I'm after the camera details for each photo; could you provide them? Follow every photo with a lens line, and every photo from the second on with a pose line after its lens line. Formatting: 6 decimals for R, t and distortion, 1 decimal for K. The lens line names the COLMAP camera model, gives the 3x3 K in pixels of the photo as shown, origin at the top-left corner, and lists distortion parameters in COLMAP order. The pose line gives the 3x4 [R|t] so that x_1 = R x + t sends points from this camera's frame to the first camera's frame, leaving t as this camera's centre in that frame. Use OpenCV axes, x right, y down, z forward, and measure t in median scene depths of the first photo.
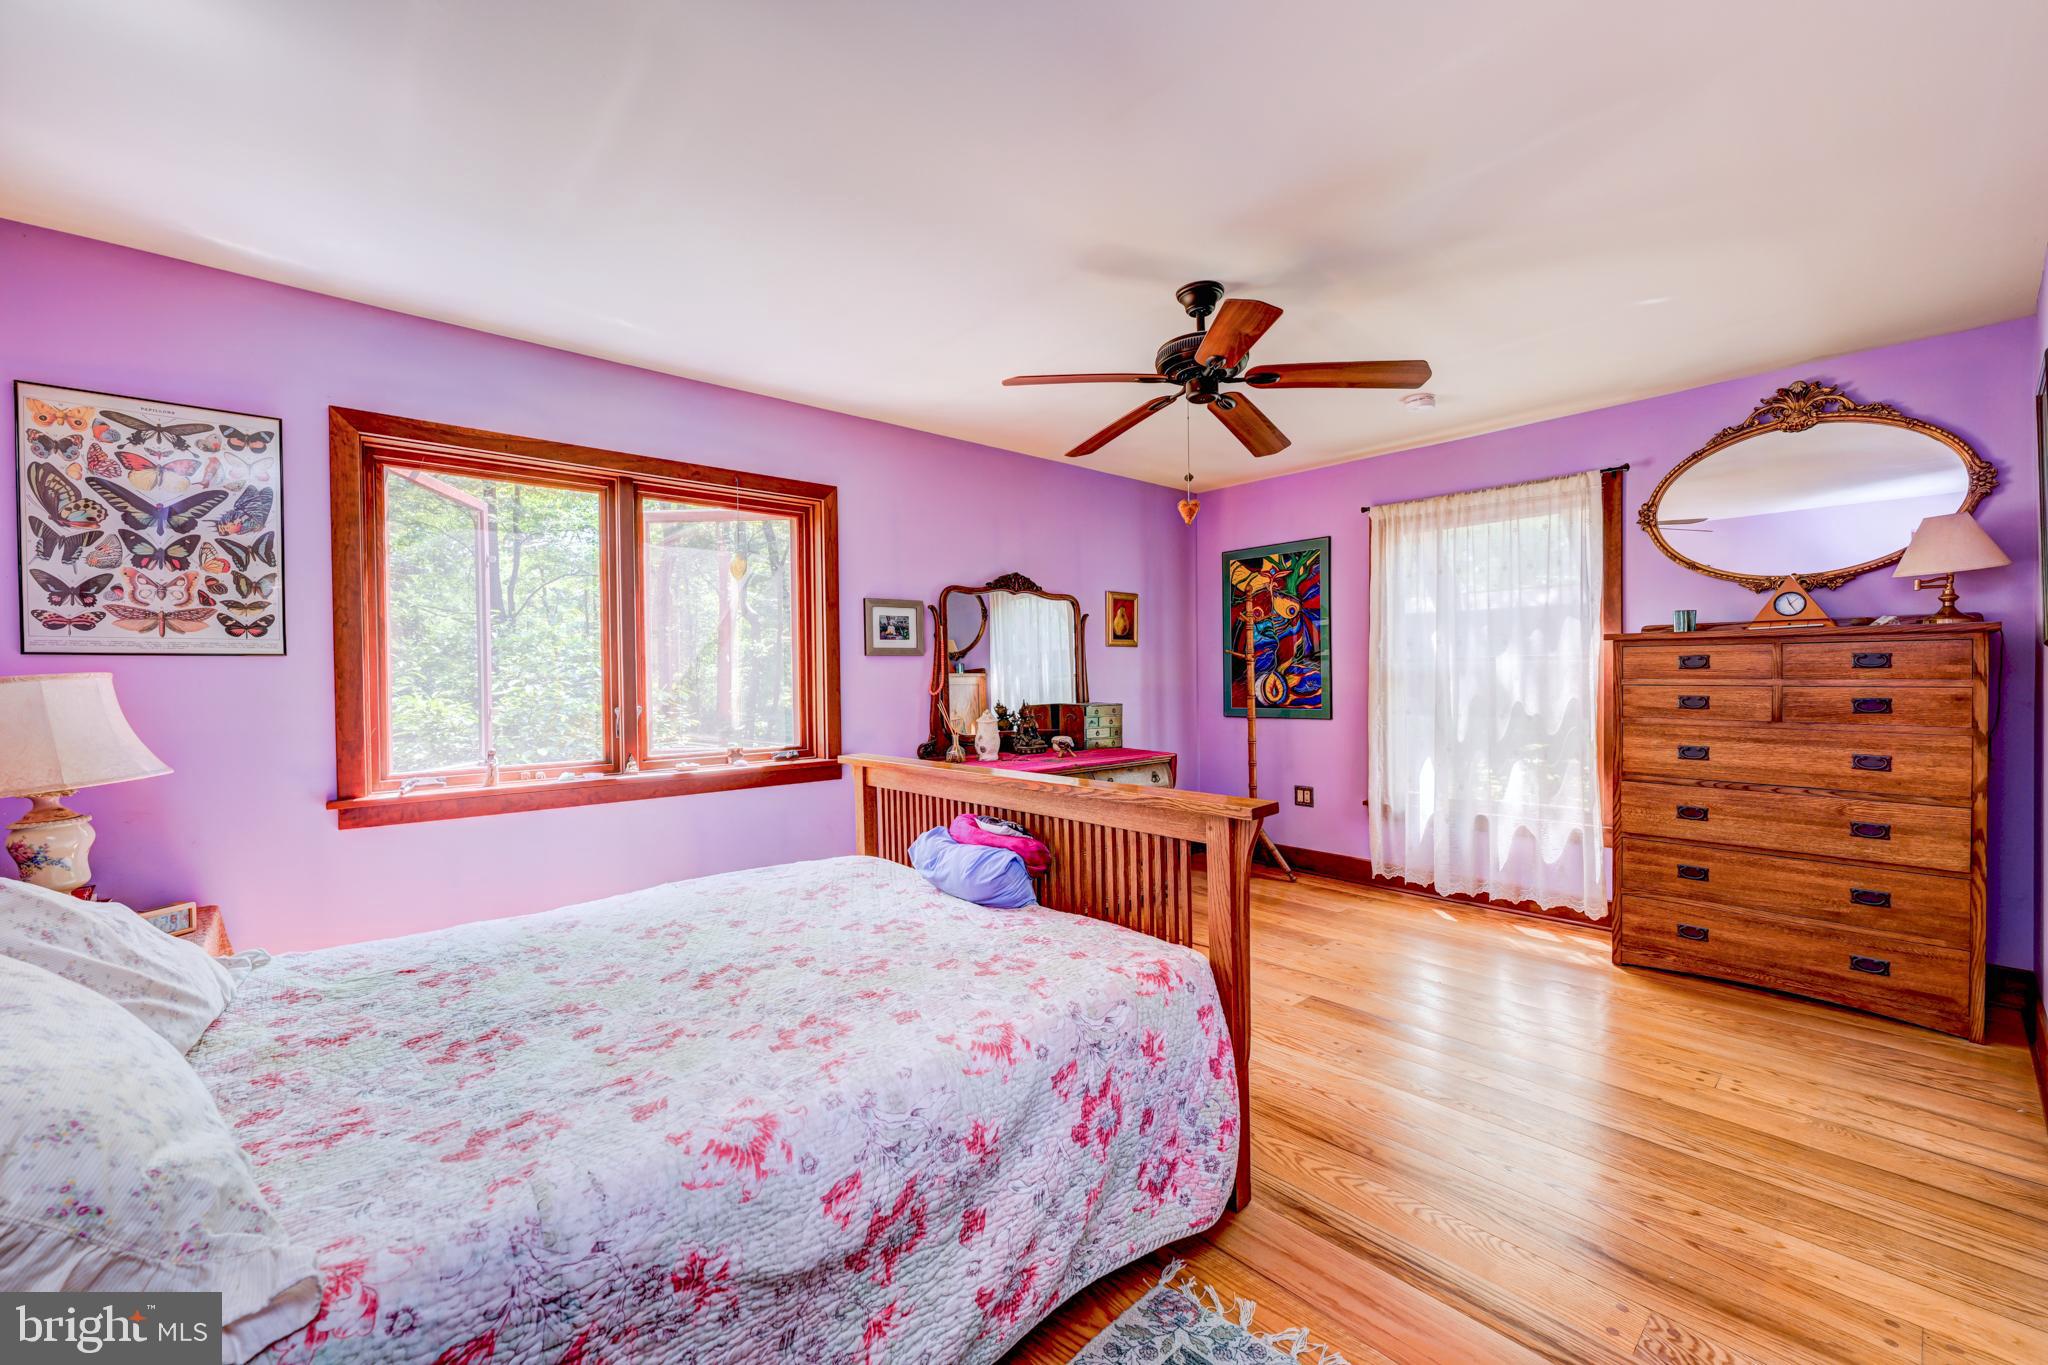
lens RADIAL K [[808.9, 0, 1016.3], [0, 808.9, 685.3], [0, 0, 1]] dist [0.000106, 0.000100]
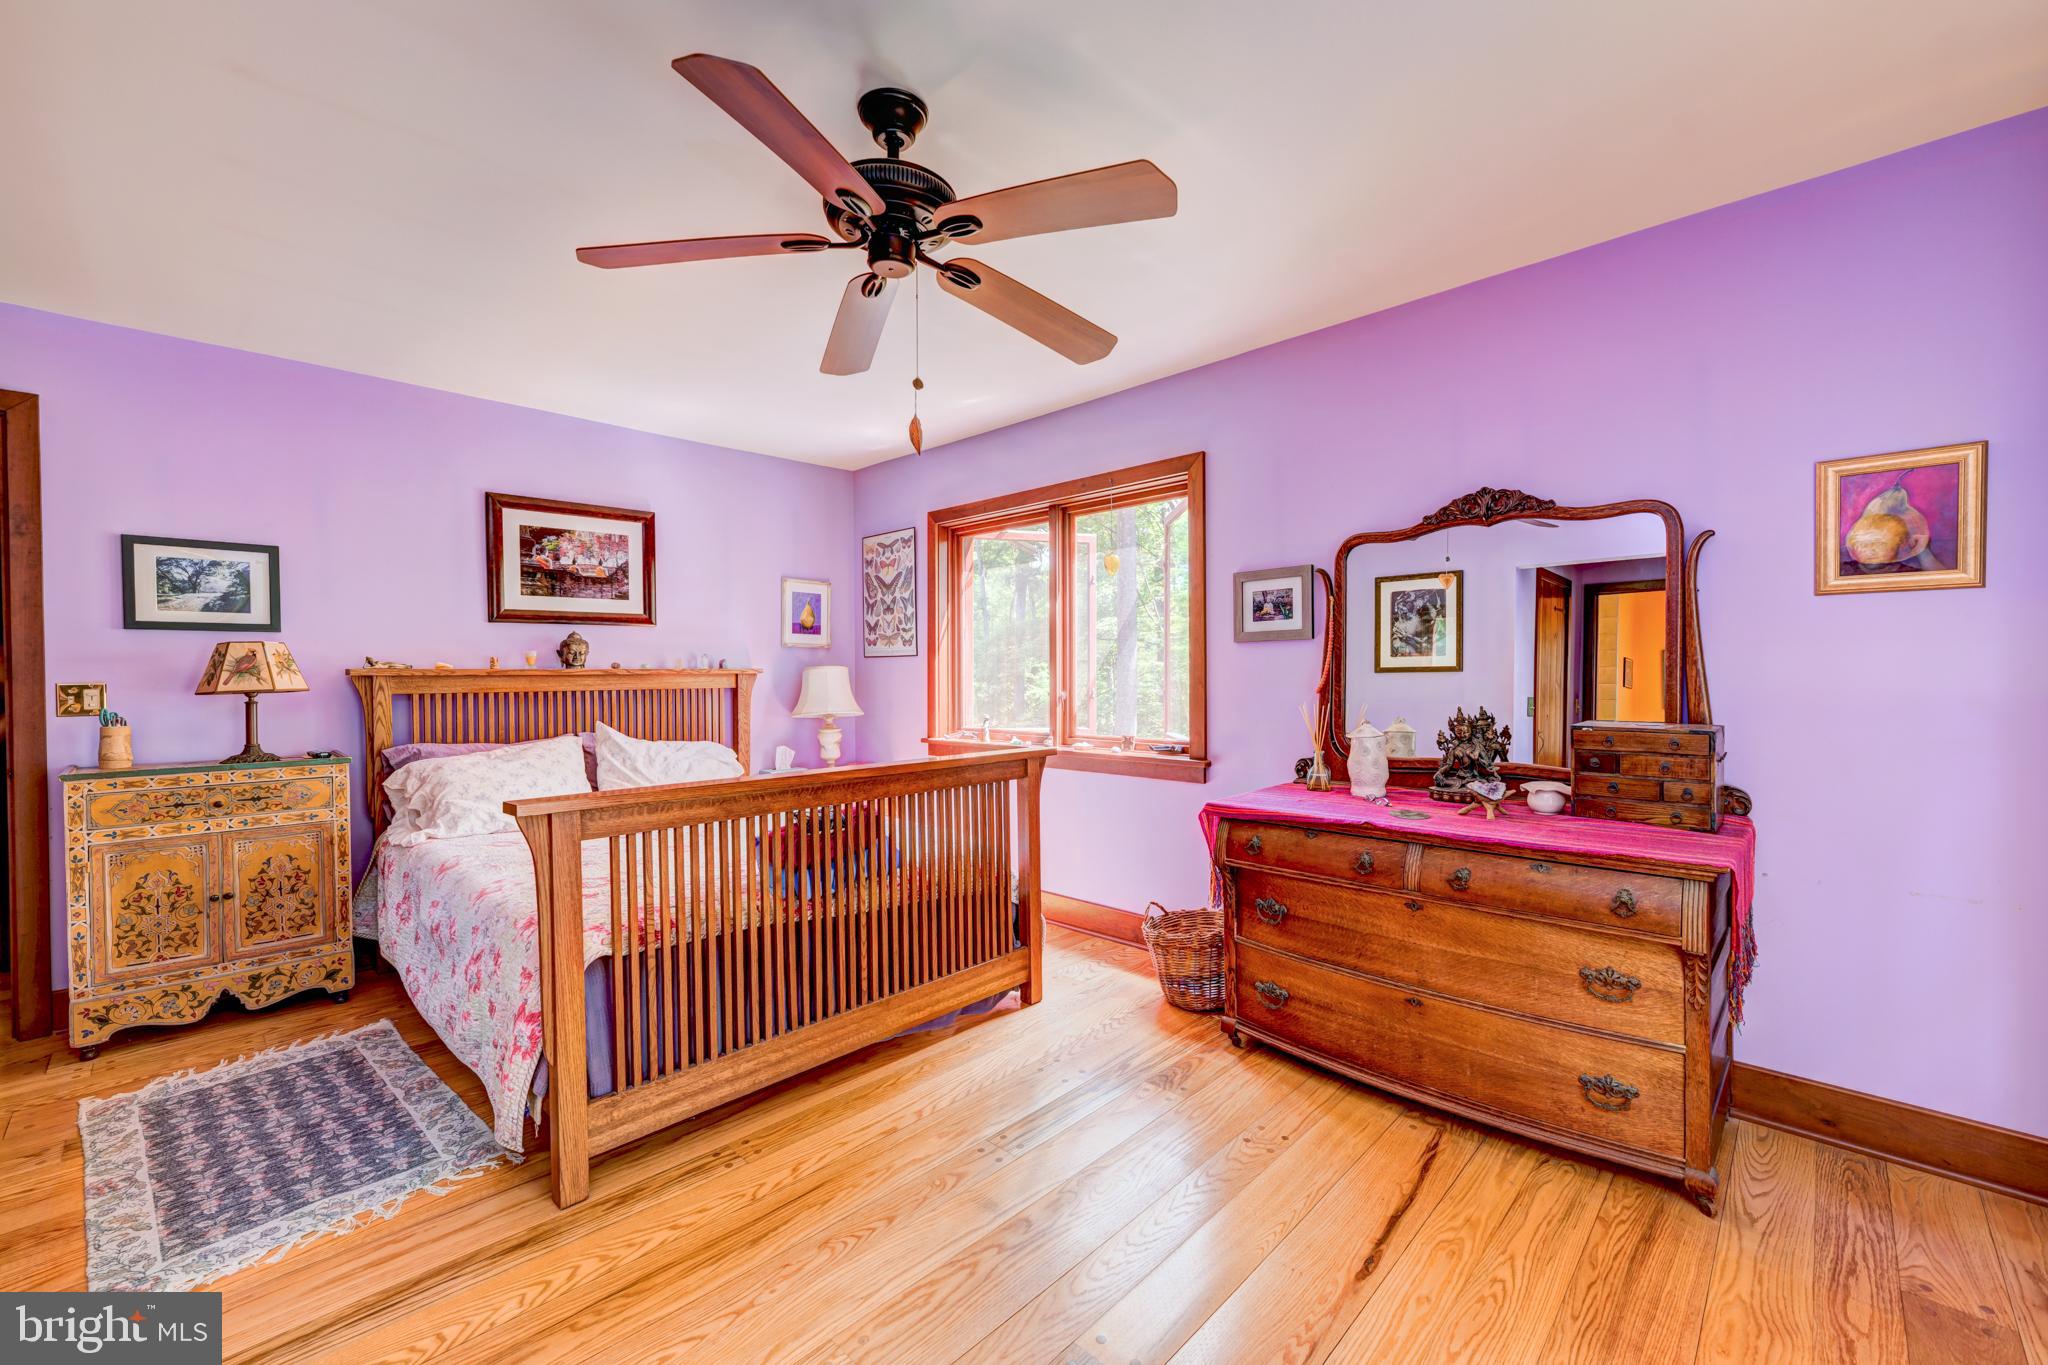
lens RADIAL K [[808.9, 0, 1018.4], [0, 808.9, 683.9], [0, 0, 1]] dist [0.000106, 0.000100]
pose [[0.085786, 0.027909, -0.995923, 0.692012], [-0.003869, 0.999609, 0.027679, -0.017865], [0.996306, 0.001479, 0.085861, 0.779483]]
